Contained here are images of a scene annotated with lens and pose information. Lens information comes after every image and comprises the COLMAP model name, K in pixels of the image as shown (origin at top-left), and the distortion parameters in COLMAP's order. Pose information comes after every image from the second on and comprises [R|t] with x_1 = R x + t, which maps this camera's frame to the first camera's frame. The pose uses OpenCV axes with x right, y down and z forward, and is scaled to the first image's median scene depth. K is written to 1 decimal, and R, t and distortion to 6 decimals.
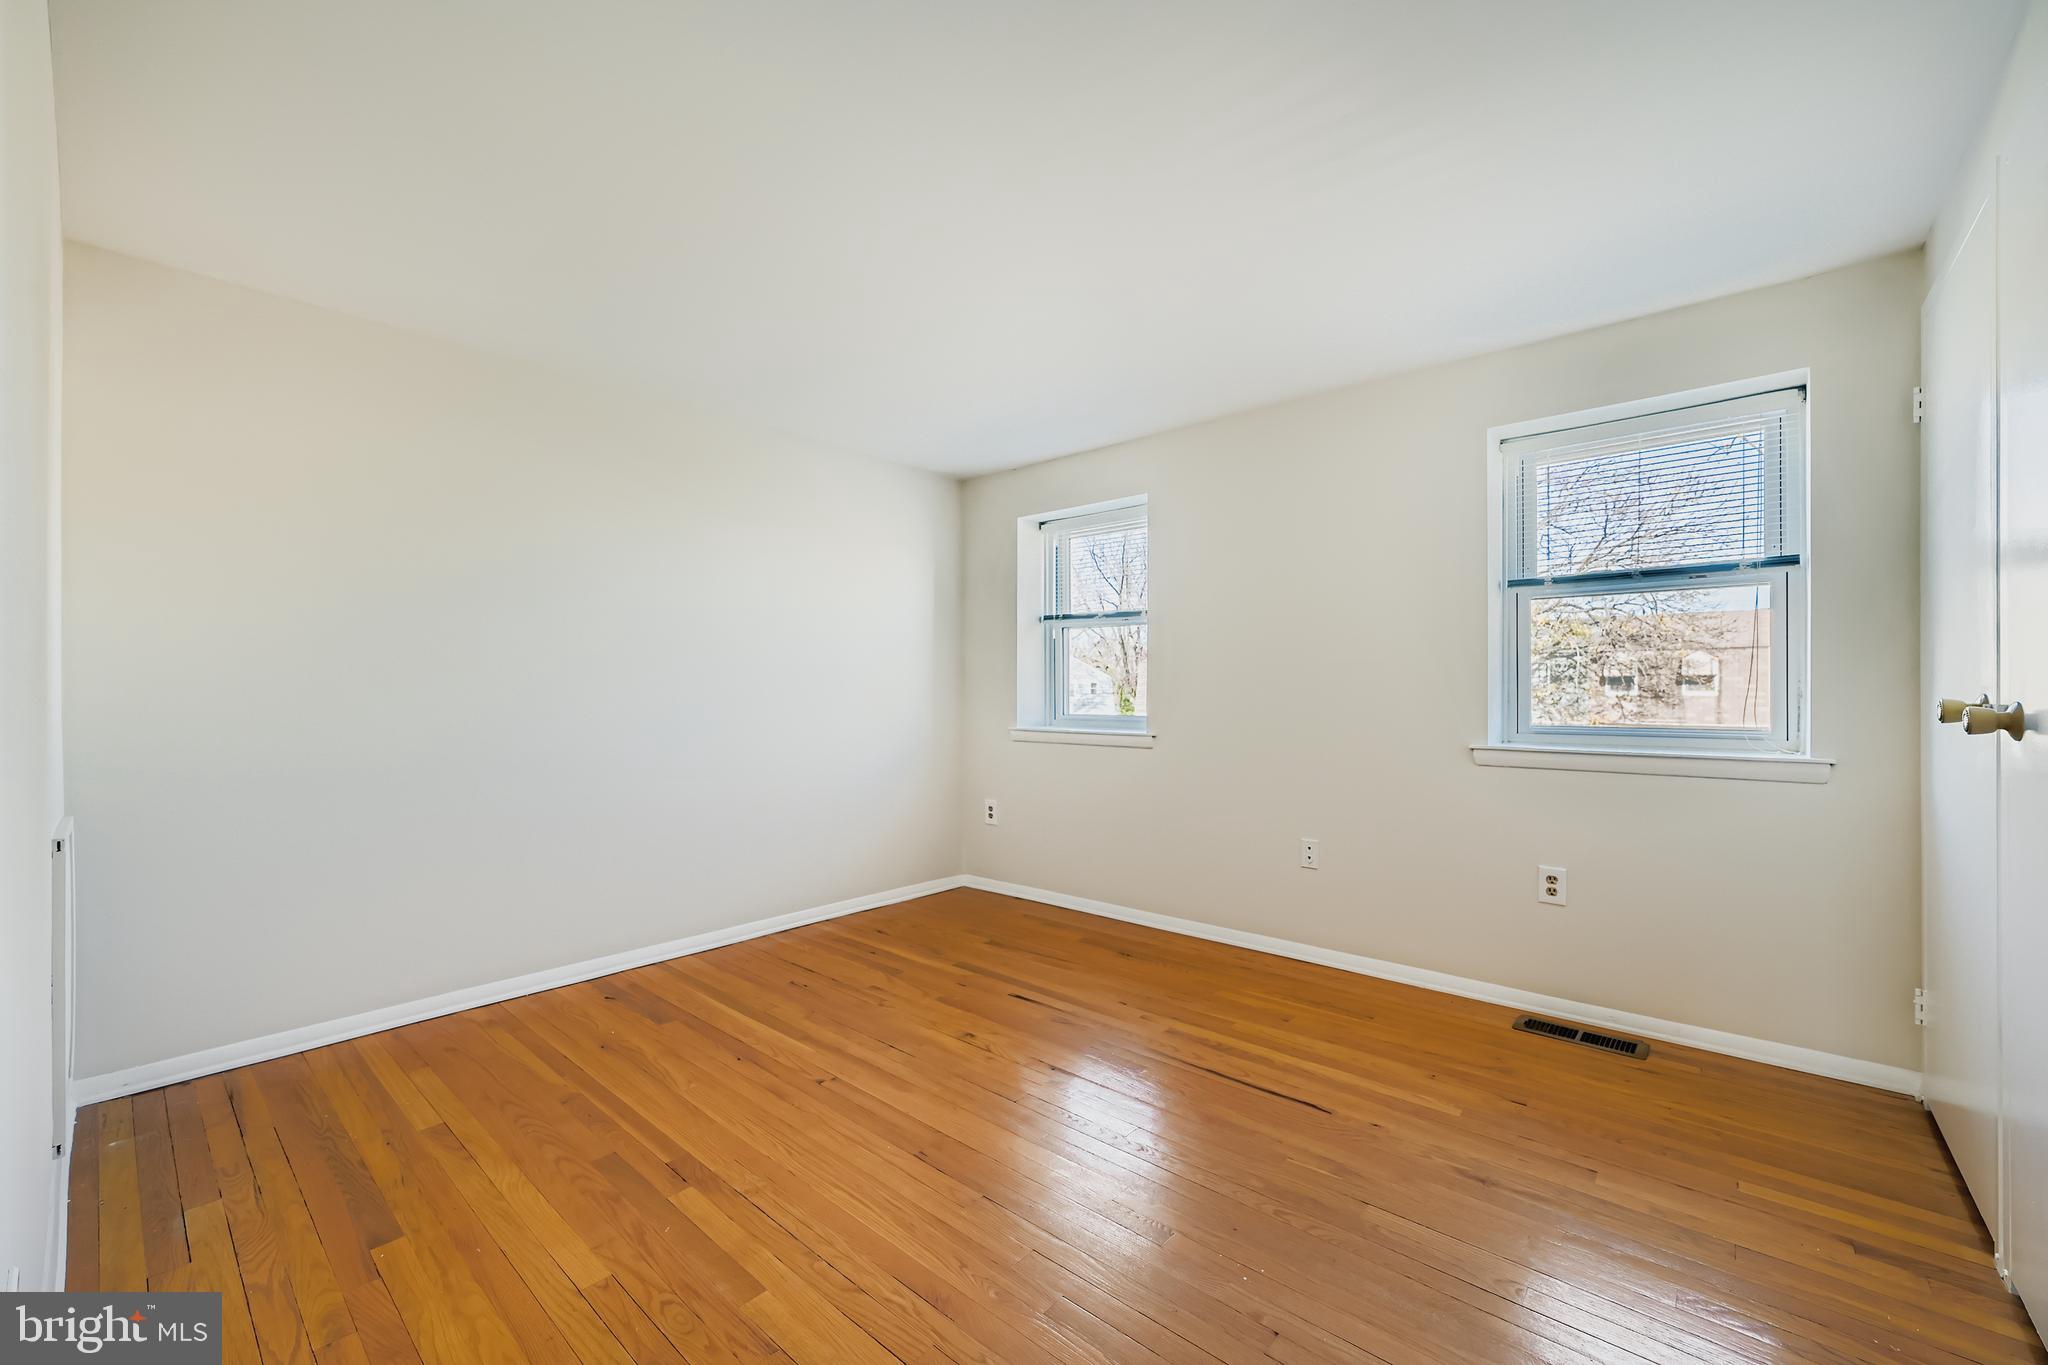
lens RADIAL K [[813.5, 0, 1024.2], [0, 813.5, 687.6], [0, 0, 1]] dist [-0.000468, 0.000009]
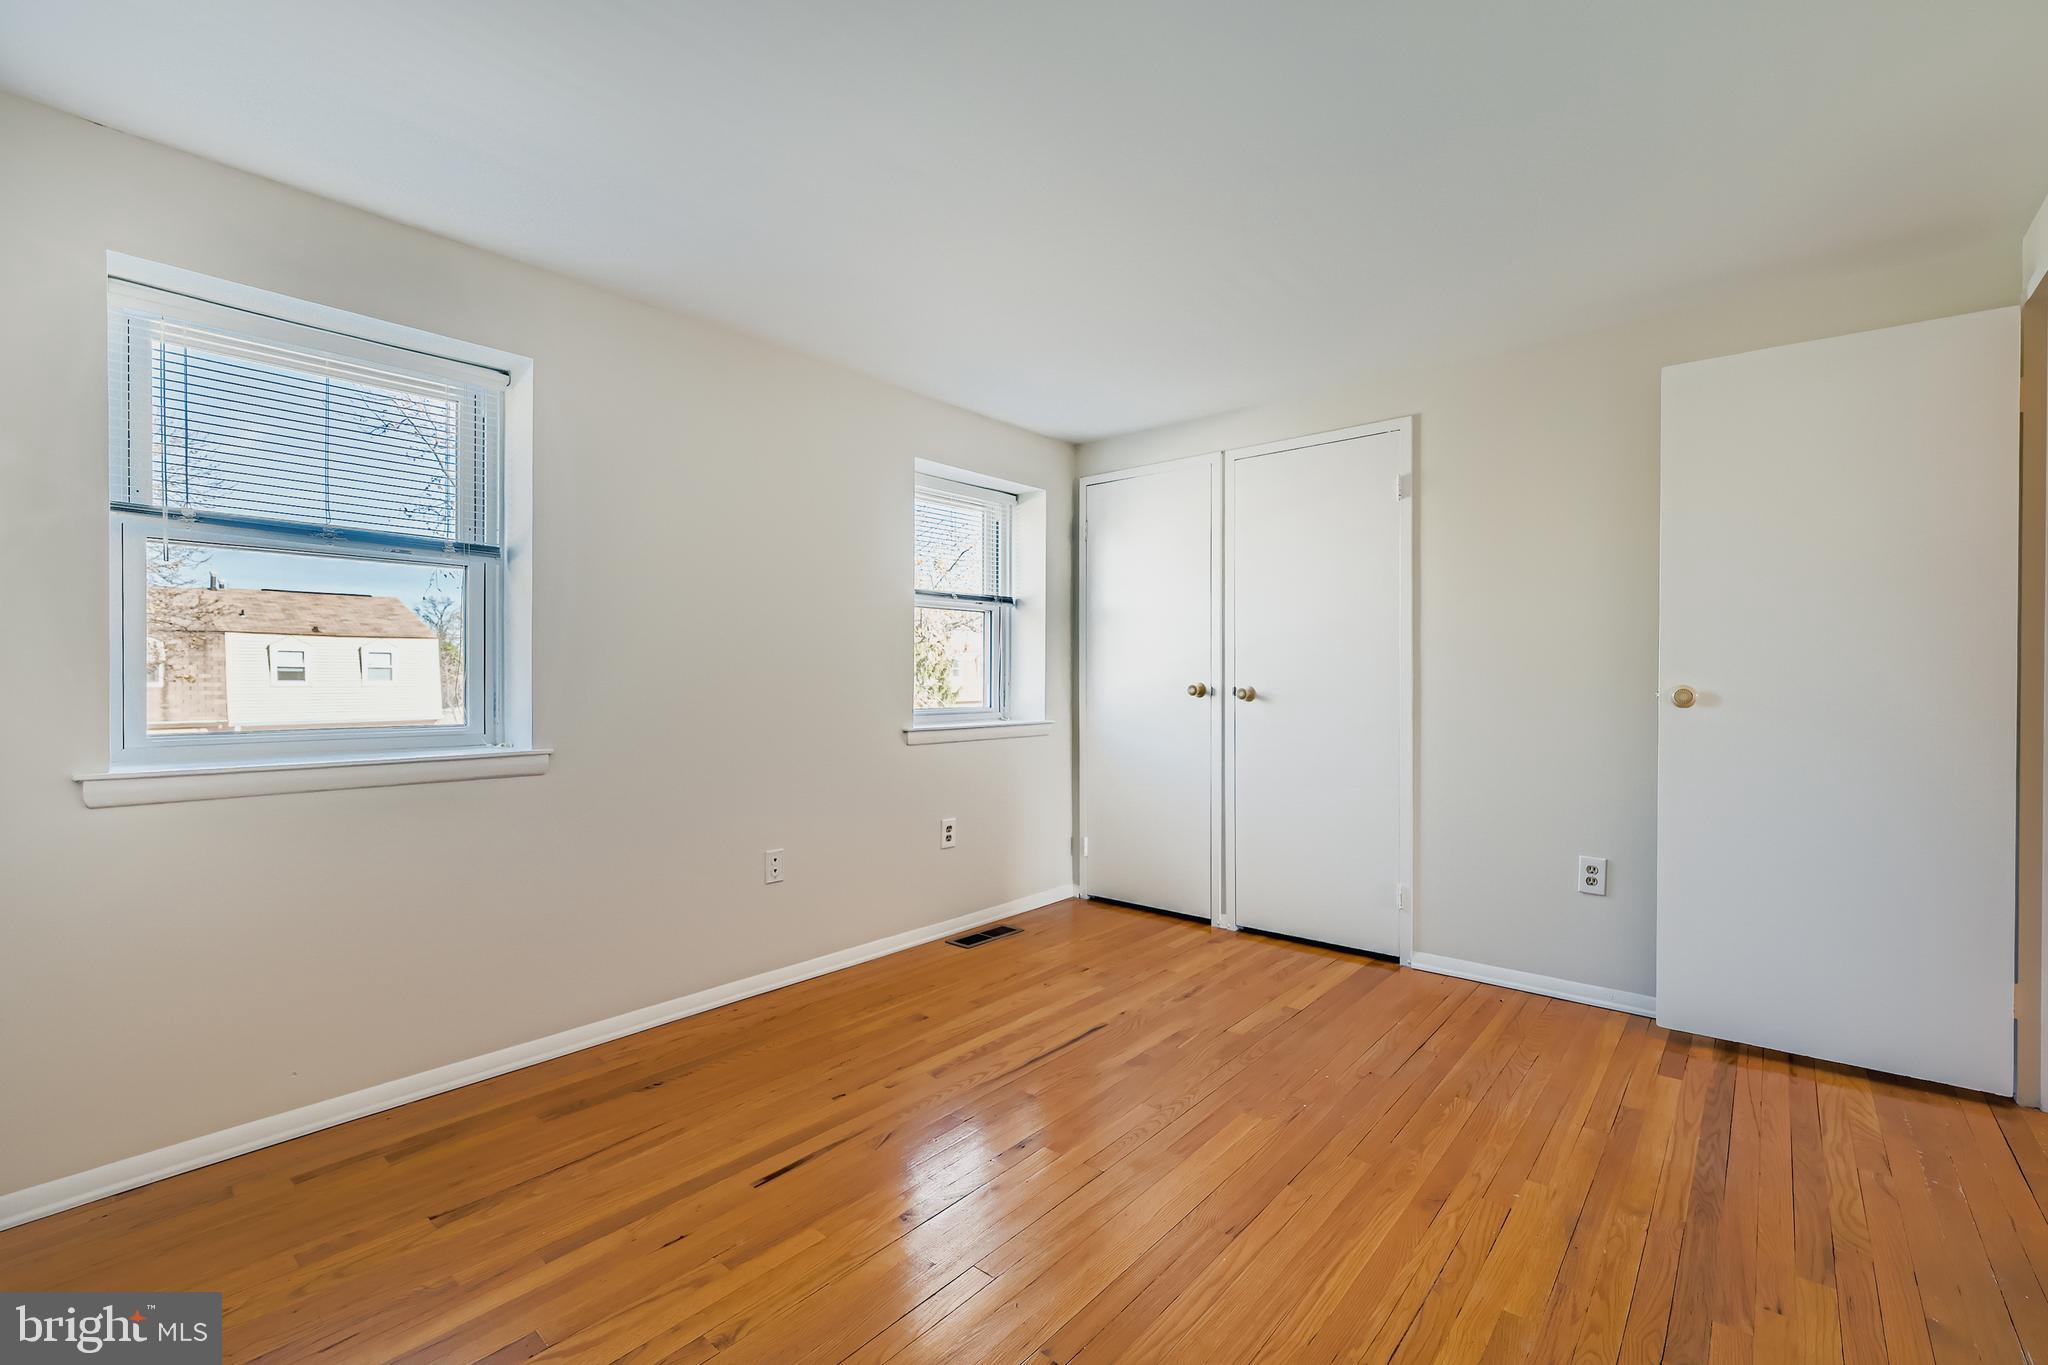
lens RADIAL K [[882.5, 0, 1064.3], [0, 882.5, 687.4], [0, 0, 1]] dist [-0.002555, -0.000099]
pose [[-0.043900, -0.007911, 0.999005, -0.749817], [-0.002752, 0.999966, 0.007797, 0.002743], [-0.999032, -0.002407, -0.043921, 0.887629]]
